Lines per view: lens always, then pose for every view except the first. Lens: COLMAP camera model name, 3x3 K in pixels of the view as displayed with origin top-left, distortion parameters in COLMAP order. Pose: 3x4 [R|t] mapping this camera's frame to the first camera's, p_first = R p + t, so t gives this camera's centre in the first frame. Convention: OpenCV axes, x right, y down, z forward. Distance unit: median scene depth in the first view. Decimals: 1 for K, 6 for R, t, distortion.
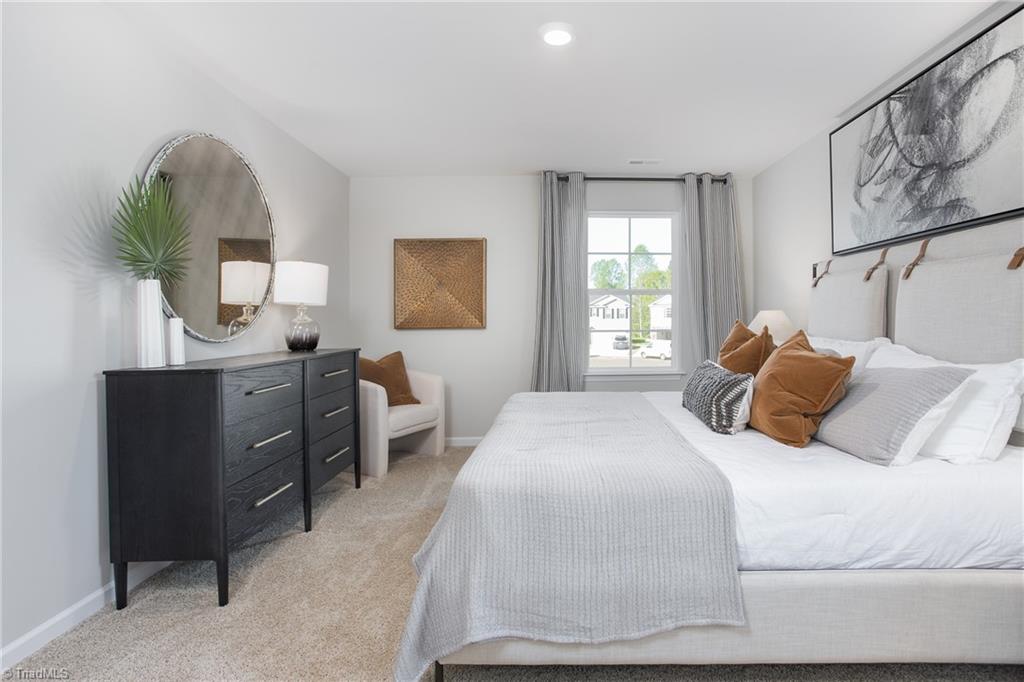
lens RADIAL K [[501.3, 0, 558.9], [0, 501.3, 321.9], [0, 0, 1]] dist [-0.001268, 0.000831]
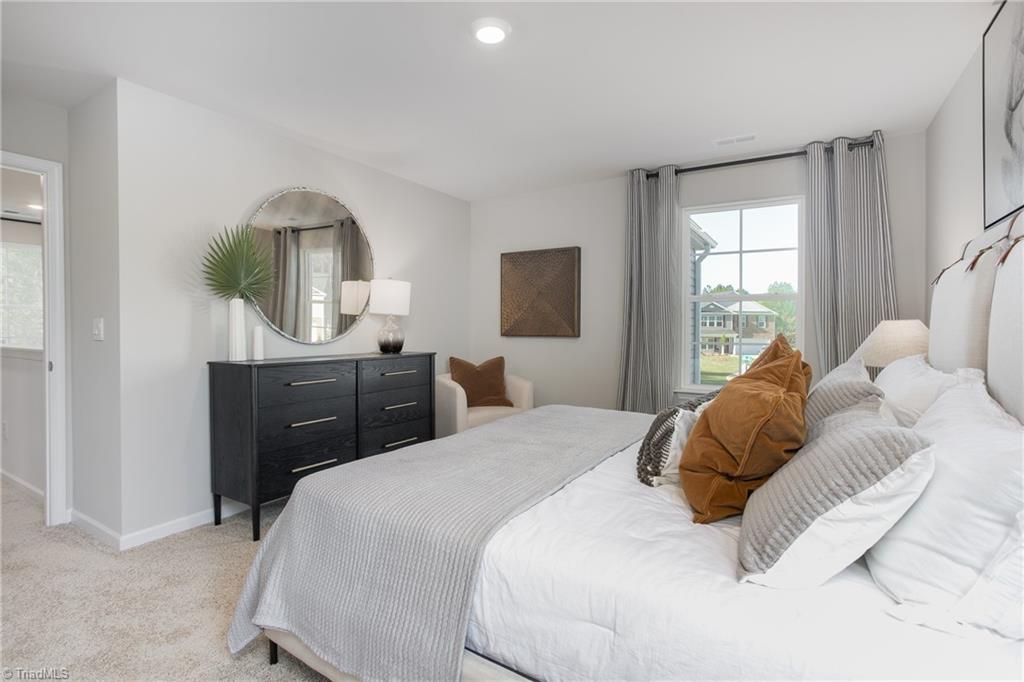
lens RADIAL K [[485.0, 0, 525.4], [0, 485.0, 325.1], [0, 0, 1]] dist [-0.000494, 0.000218]
pose [[0.844037, 0.010889, -0.536174, 0.421970], [-0.013010, 0.999915, -0.000173, -0.014319], [0.536127, 0.007122, 0.844107, 0.194094]]
